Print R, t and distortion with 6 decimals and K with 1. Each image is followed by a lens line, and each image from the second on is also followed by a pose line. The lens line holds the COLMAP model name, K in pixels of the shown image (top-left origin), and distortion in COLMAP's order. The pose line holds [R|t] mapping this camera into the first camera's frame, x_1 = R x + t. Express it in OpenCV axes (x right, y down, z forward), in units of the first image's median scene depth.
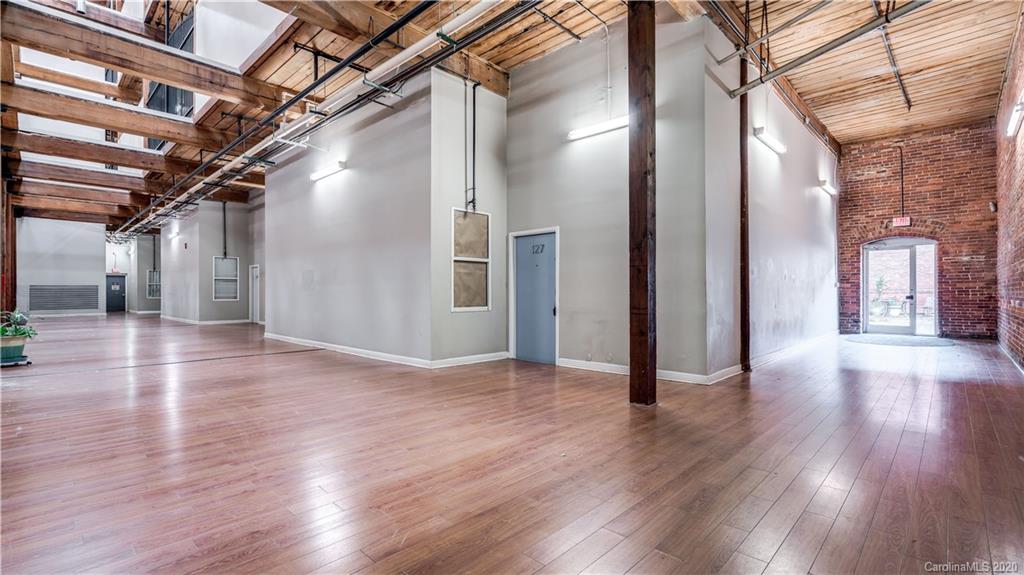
lens RADIAL K [[467.5, 0, 512.8], [0, 467.5, 290.4], [0, 0, 1]] dist [-0.006748, 0.002841]
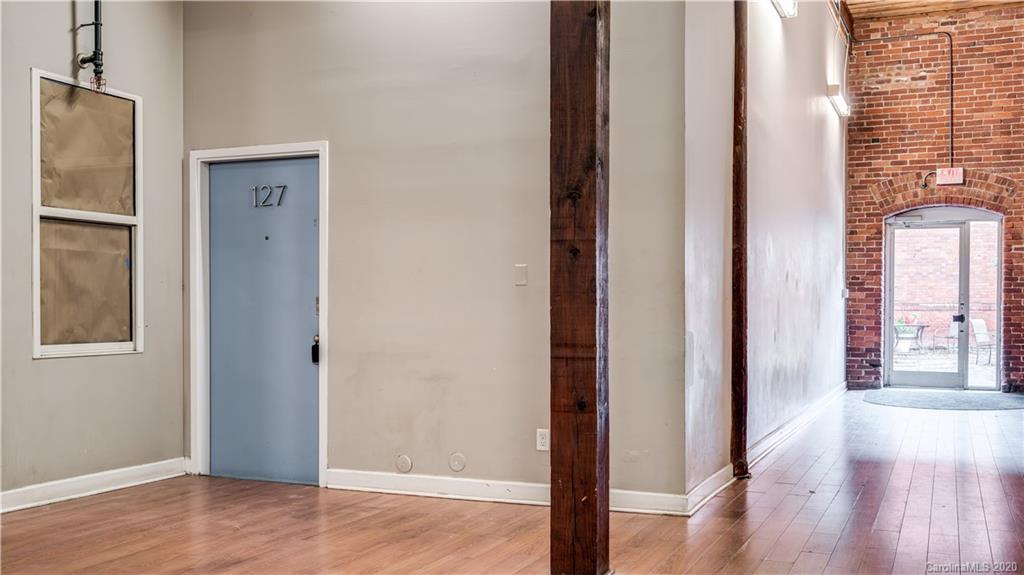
lens RADIAL K [[1021.6, 0, 511.2], [0, 1021.6, 321.5], [0, 0, 1]] dist [0.009043, 0.000000]
pose [[0.935644, -0.000342, 0.352946, -0.059466], [-0.006215, 0.999829, 0.017443, 0.001562], [-0.352891, -0.018514, 0.935481, 0.112414]]
